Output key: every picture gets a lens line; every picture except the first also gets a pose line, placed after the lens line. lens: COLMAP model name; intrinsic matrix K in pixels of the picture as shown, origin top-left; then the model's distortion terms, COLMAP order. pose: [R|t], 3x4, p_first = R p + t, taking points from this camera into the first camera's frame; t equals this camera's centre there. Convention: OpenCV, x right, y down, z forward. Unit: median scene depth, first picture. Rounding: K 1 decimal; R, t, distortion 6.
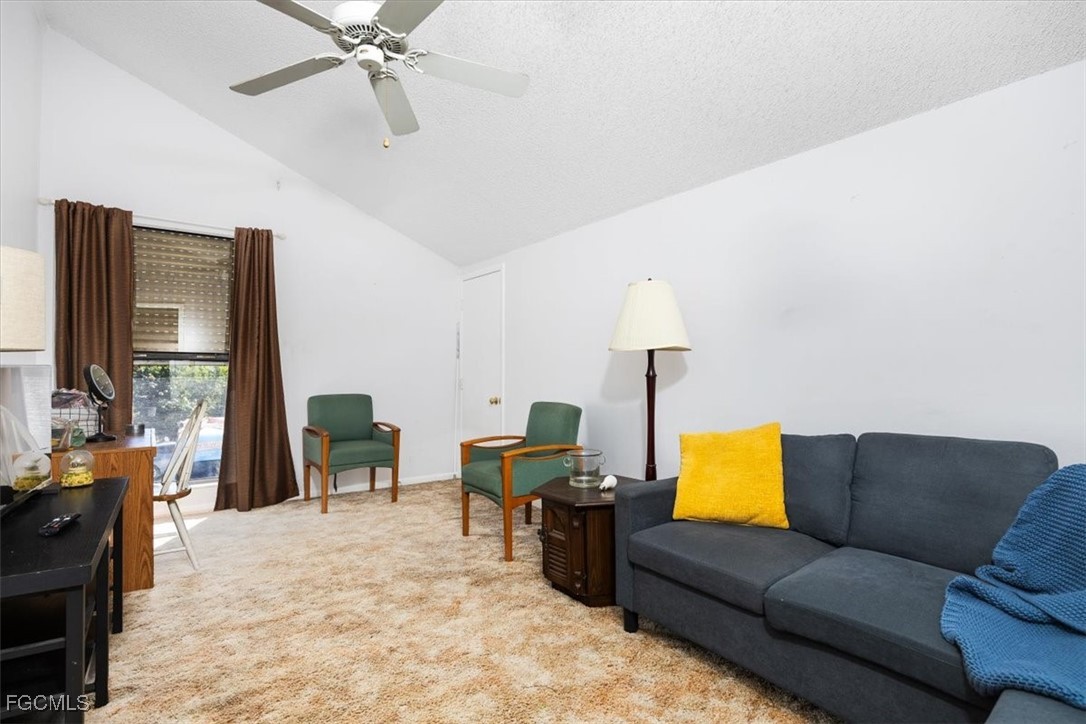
lens RADIAL K [[552.9, 0, 560.6], [0, 552.9, 371.3], [0, 0, 1]] dist [-0.016110, -0.000228]
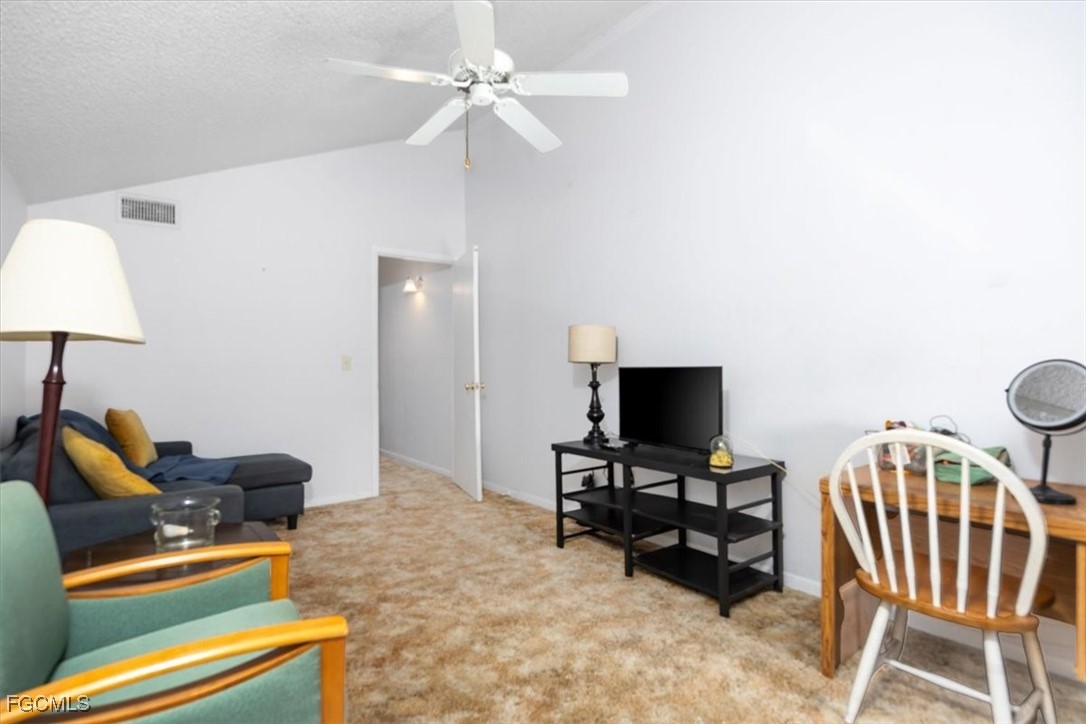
lens RADIAL K [[608.9, 0, 543.0], [0, 608.9, 362.0], [0, 0, 1]] dist [-0.020942, -0.000149]
pose [[-0.999963, 0.004451, 0.007394, -0.455197], [0.004445, 0.999990, -0.000740, -0.012473], [-0.007397, -0.000707, -0.999972, 2.089131]]
